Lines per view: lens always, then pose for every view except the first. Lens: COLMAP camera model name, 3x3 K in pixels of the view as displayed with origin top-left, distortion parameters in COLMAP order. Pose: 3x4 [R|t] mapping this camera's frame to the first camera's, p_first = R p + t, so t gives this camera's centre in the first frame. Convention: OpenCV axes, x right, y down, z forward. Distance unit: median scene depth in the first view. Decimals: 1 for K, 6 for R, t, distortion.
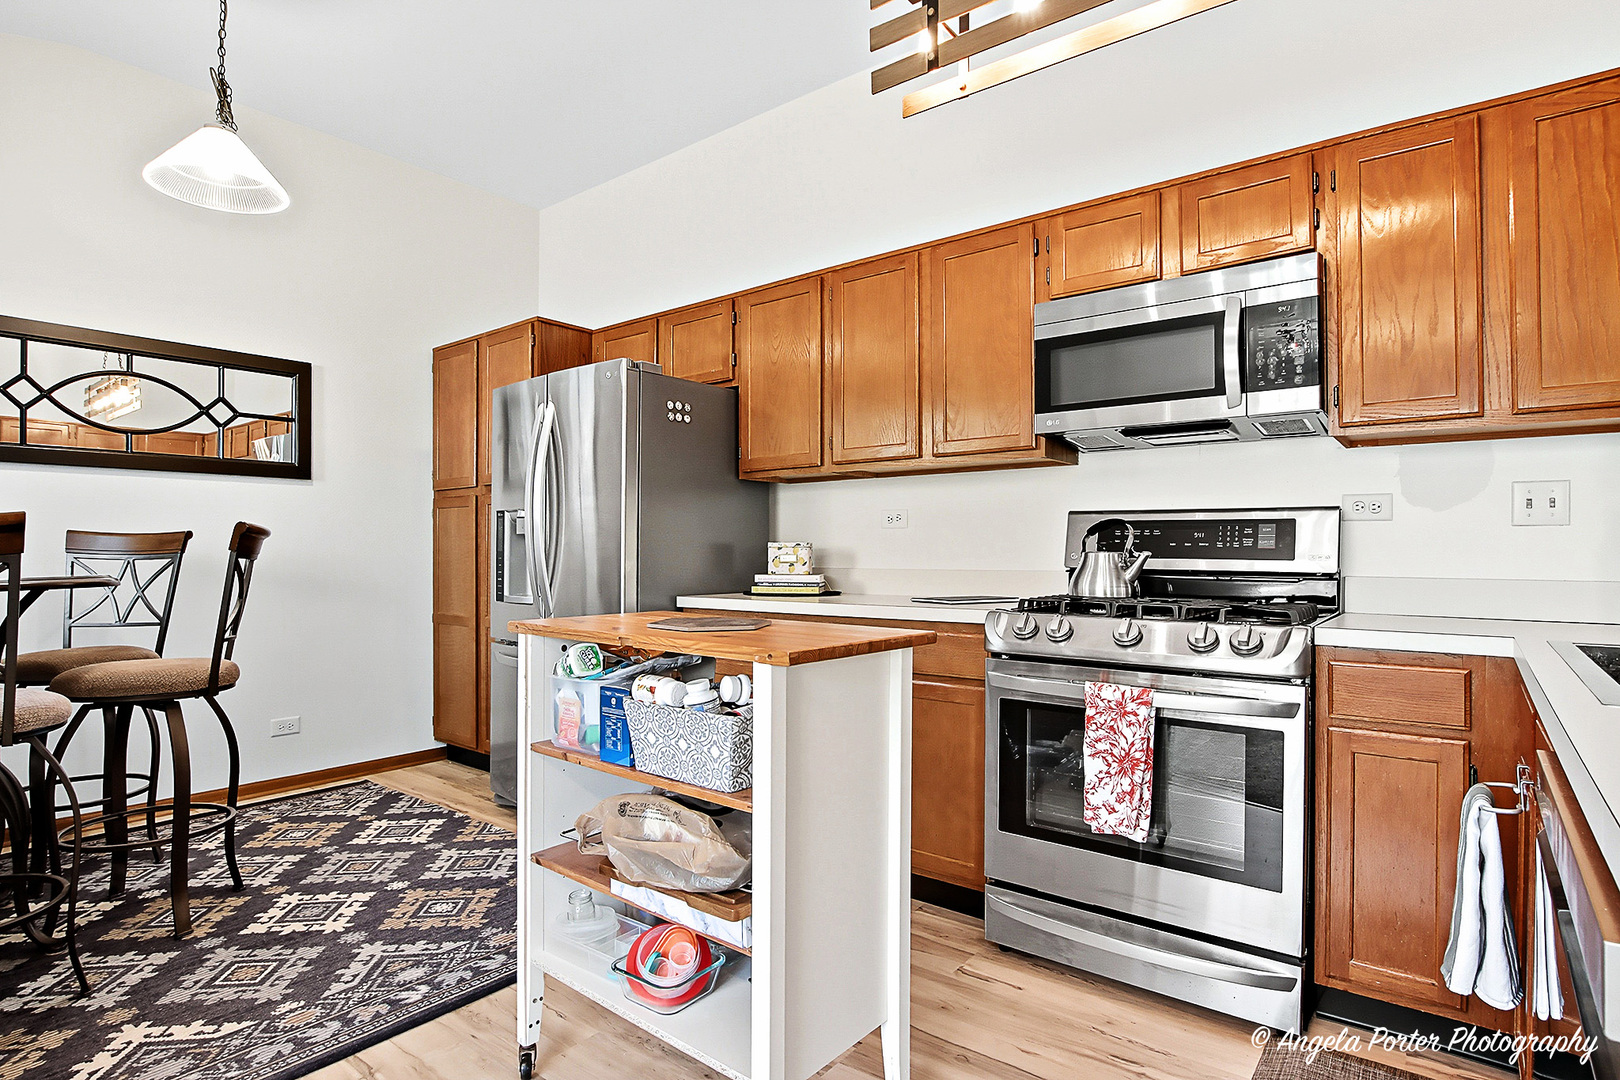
lens RADIAL K [[851.7, 0, 820.9], [0, 851.7, 544.2], [0, 0, 1]] dist [-0.020874, 0.000948]
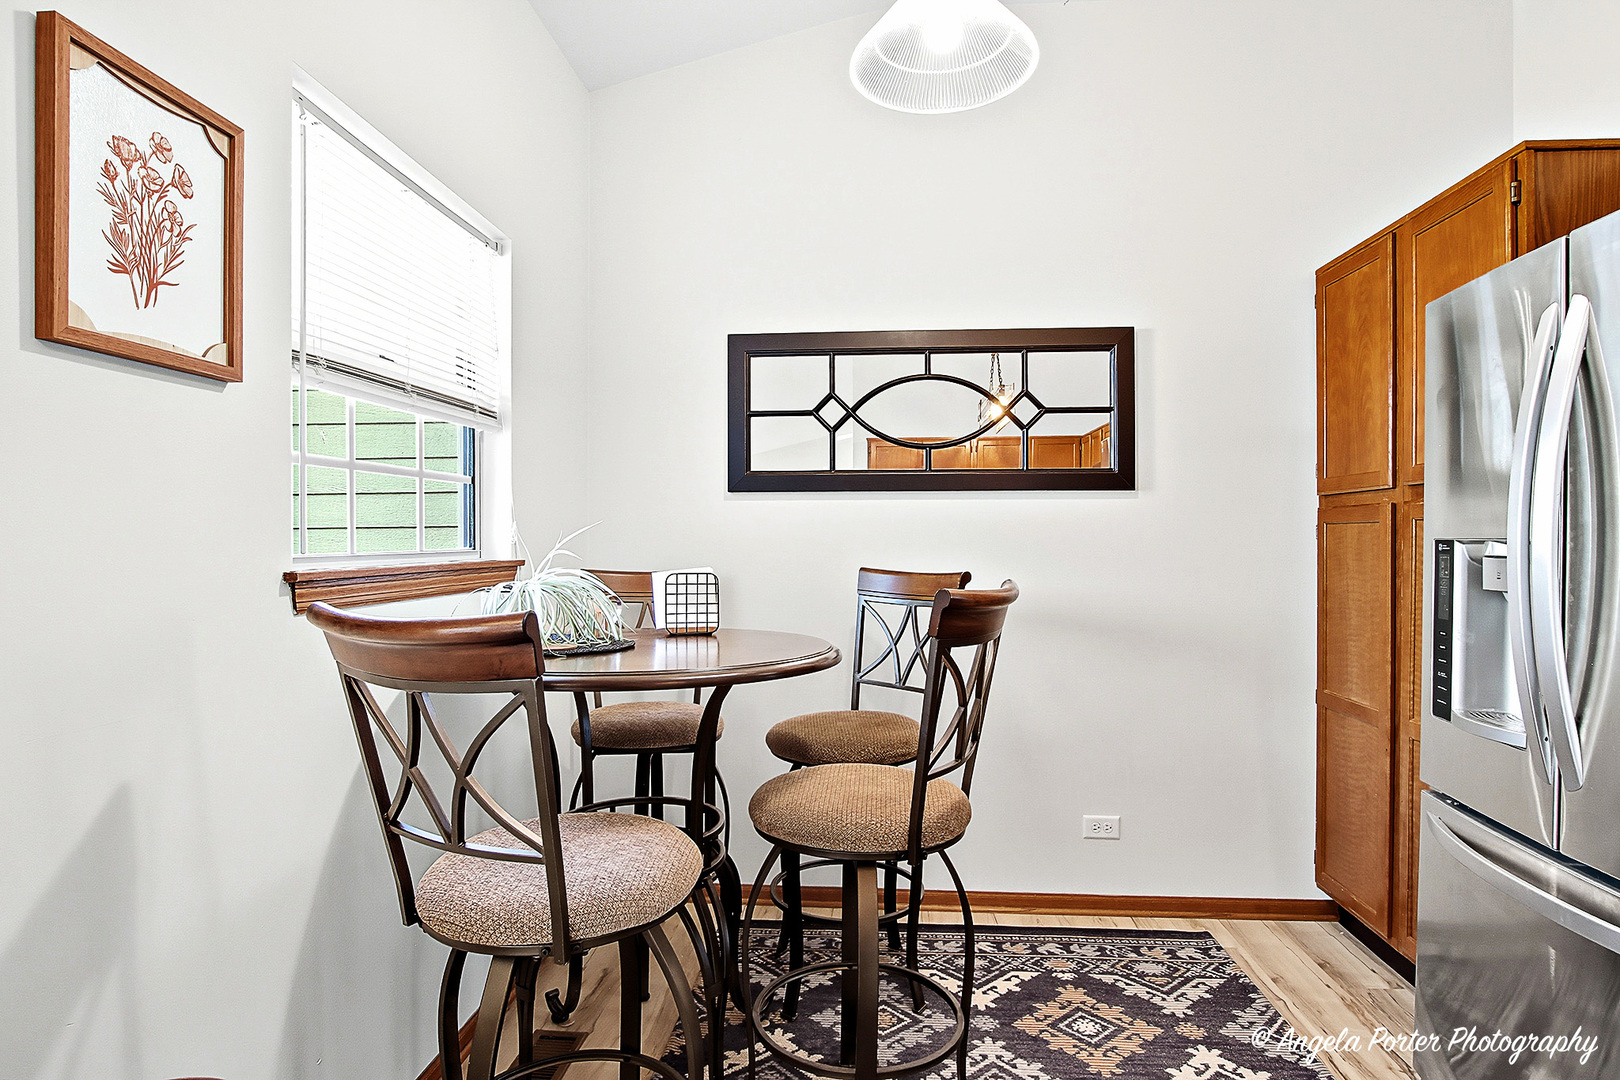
lens RADIAL K [[851.7, 0, 816.9], [0, 851.7, 541.4], [0, 0, 1]] dist [-0.020874, 0.000948]
pose [[0.549766, 0.007033, -0.835289, -0.152084], [0.004306, 0.999927, 0.011254, -0.042603], [0.835308, -0.009784, 0.549696, 0.382189]]
